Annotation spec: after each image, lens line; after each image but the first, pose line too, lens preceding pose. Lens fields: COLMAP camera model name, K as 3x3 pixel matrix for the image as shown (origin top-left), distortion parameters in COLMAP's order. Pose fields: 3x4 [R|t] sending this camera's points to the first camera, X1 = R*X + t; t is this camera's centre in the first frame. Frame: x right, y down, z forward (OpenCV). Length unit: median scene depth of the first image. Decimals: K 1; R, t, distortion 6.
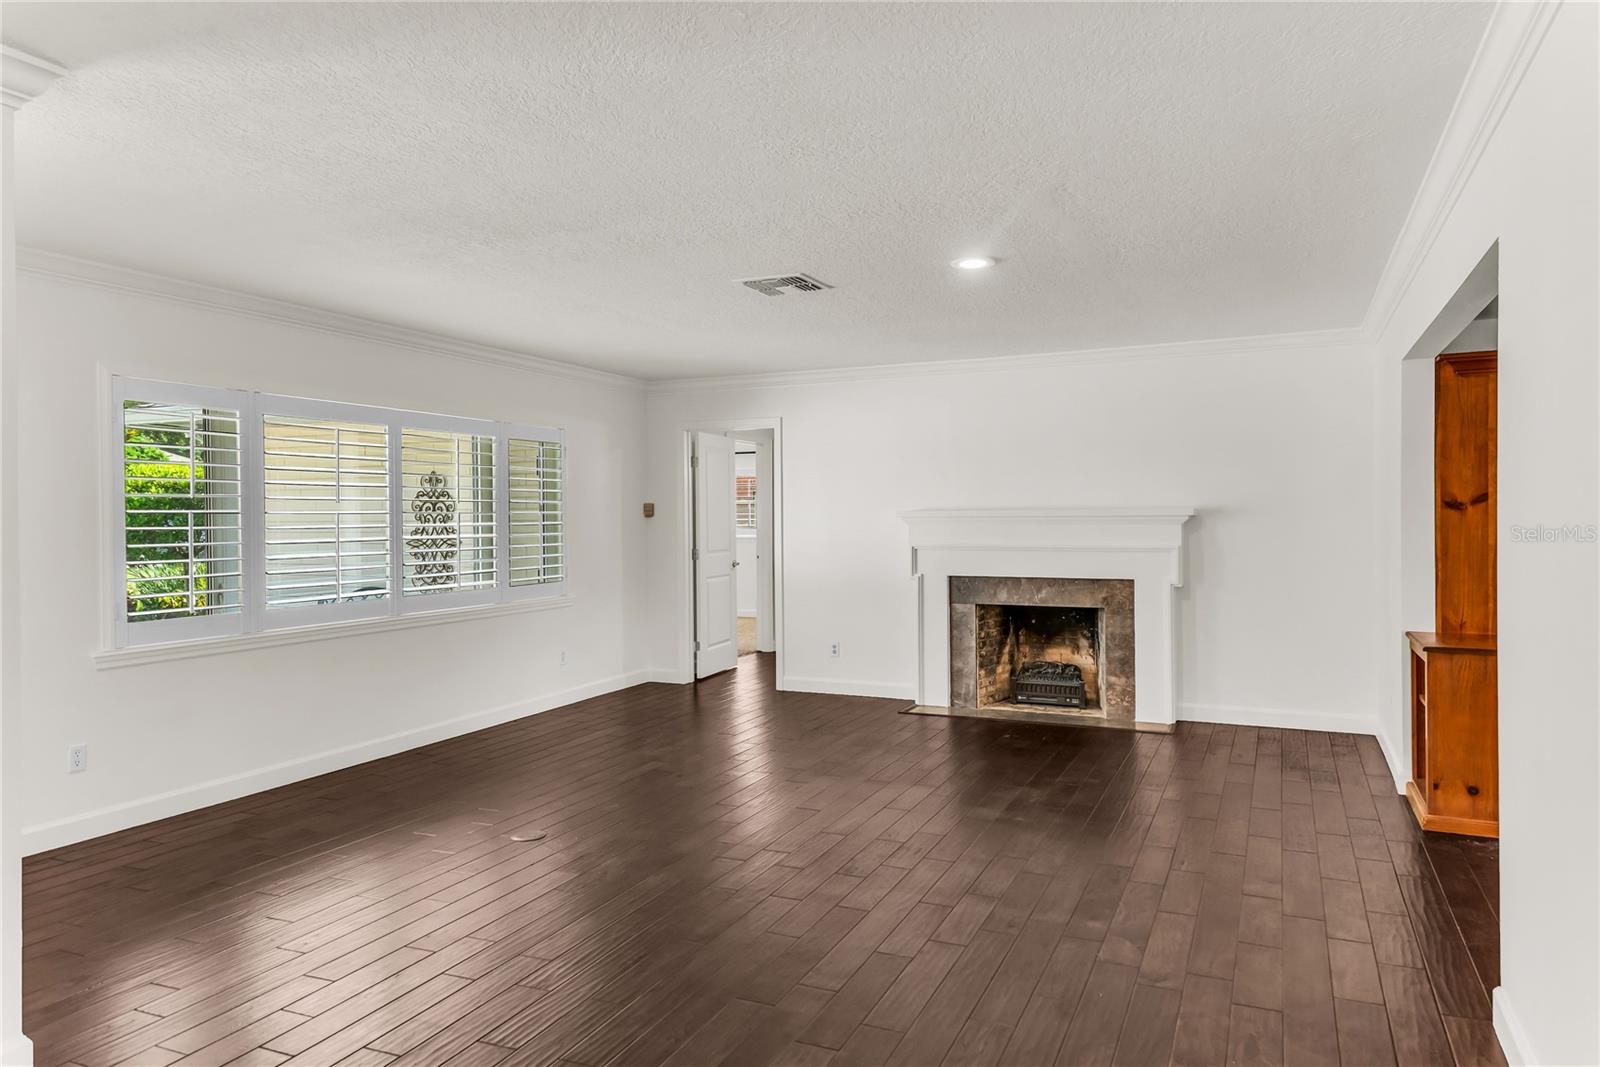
lens RADIAL K [[1049.9, 0, 800.0], [0, 1049.9, 533.5], [0, 0, 1]] dist [0.065159, -0.000292]
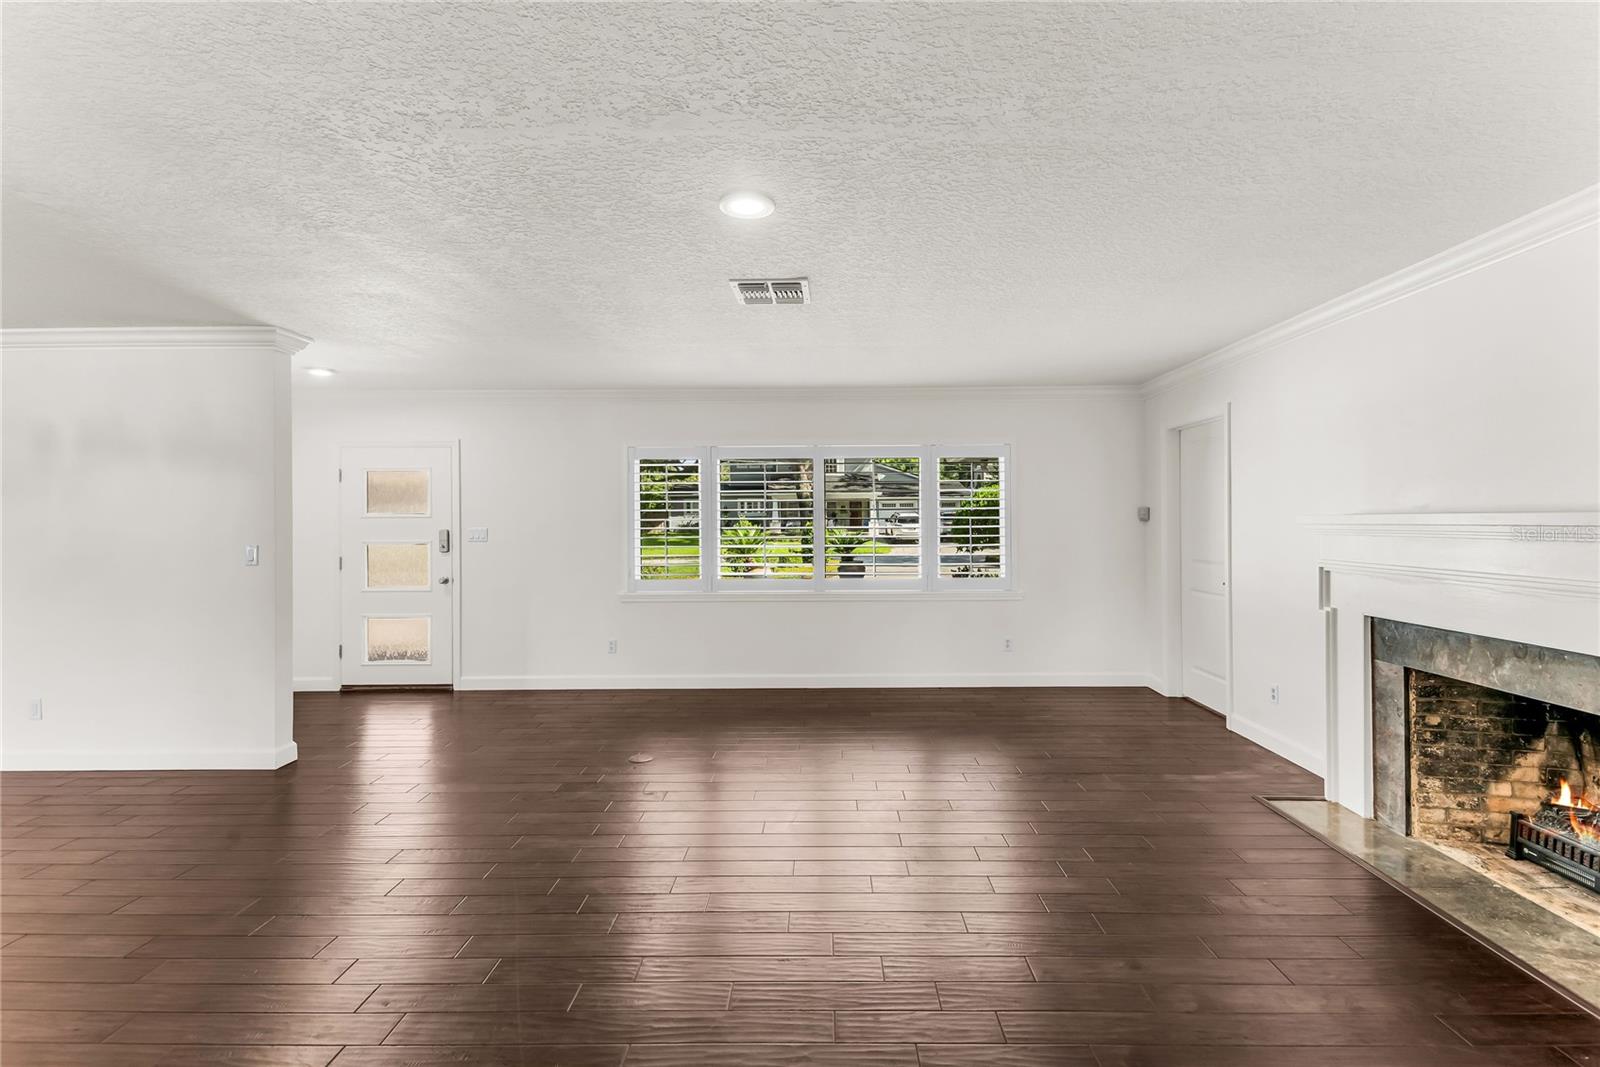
lens RADIAL K [[721.4, 0, 815.9], [0, 721.4, 521.8], [0, 0, 1]] dist [0.030571, -0.019693]
pose [[0.415342, 0.009628, -0.909614, 0.407395], [-0.016816, 0.999854, 0.002904, -0.013247], [0.909510, 0.014090, 0.415444, 0.502959]]
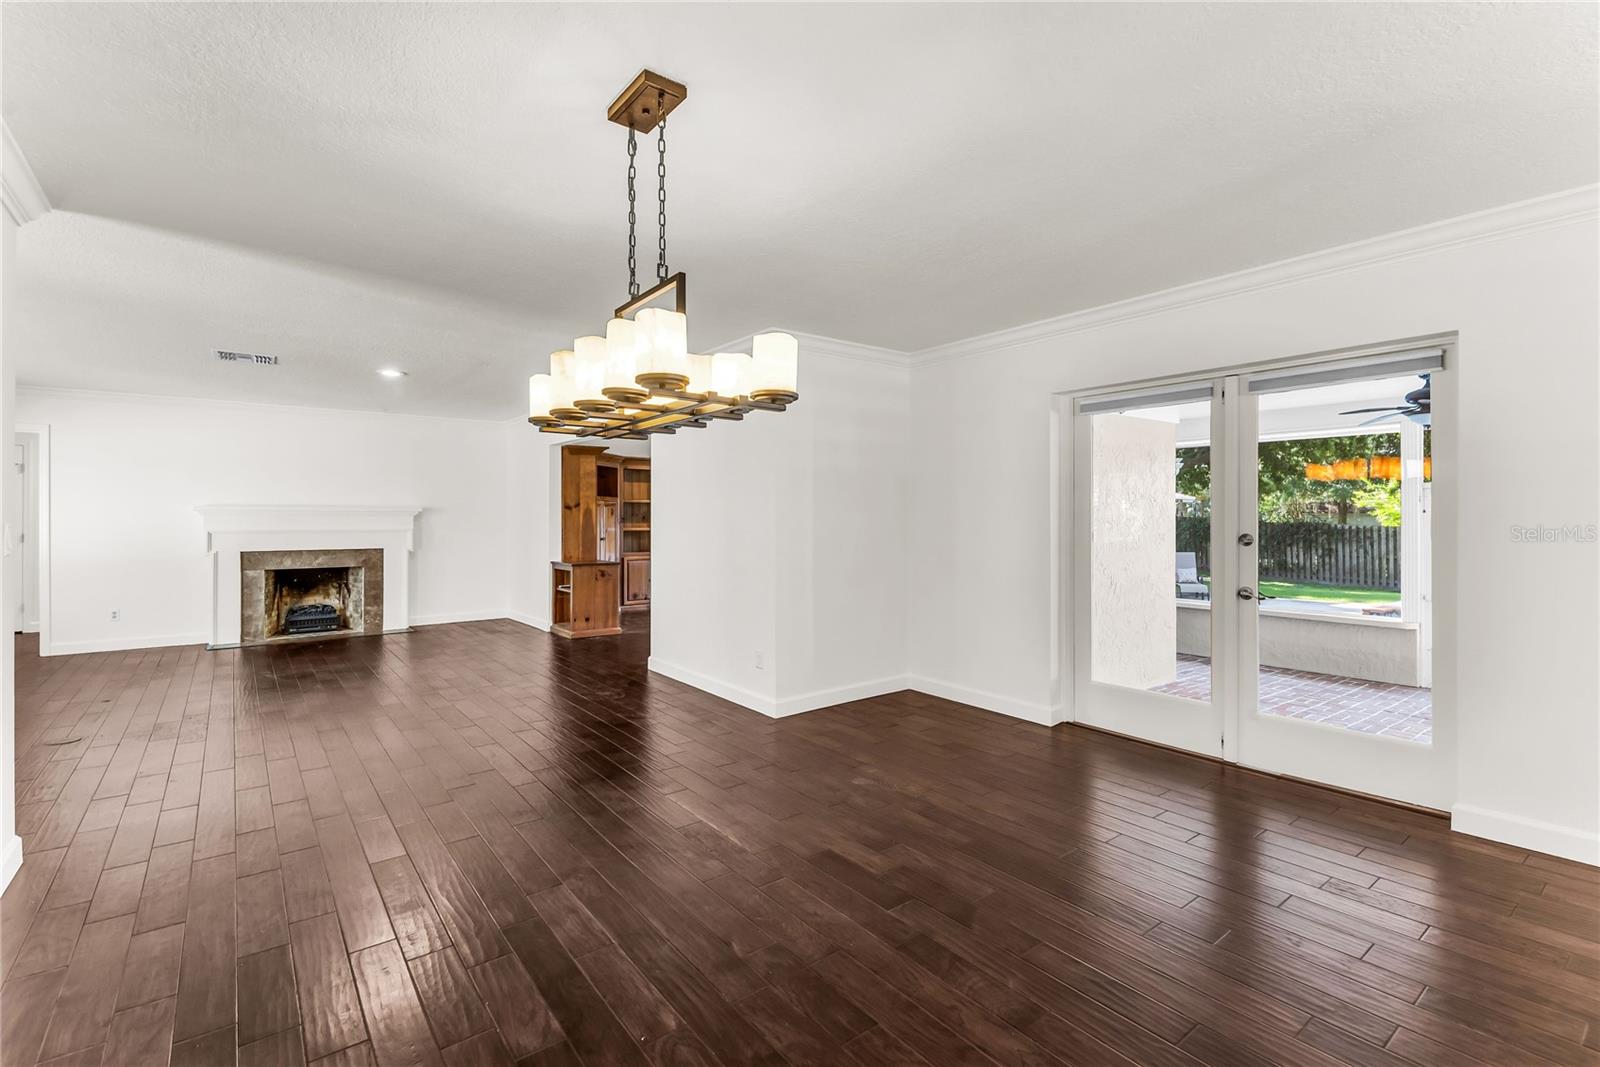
lens RADIAL K [[763.1, 0, 801.1], [0, 763.1, 514.7], [0, 0, 1]] dist [0.049763, 0.000215]
pose [[0.482567, 0.006919, 0.875831, -0.427874], [0.009964, 0.999861, -0.013389, 0.011636], [-0.875802, 0.015187, 0.482431, -0.190751]]
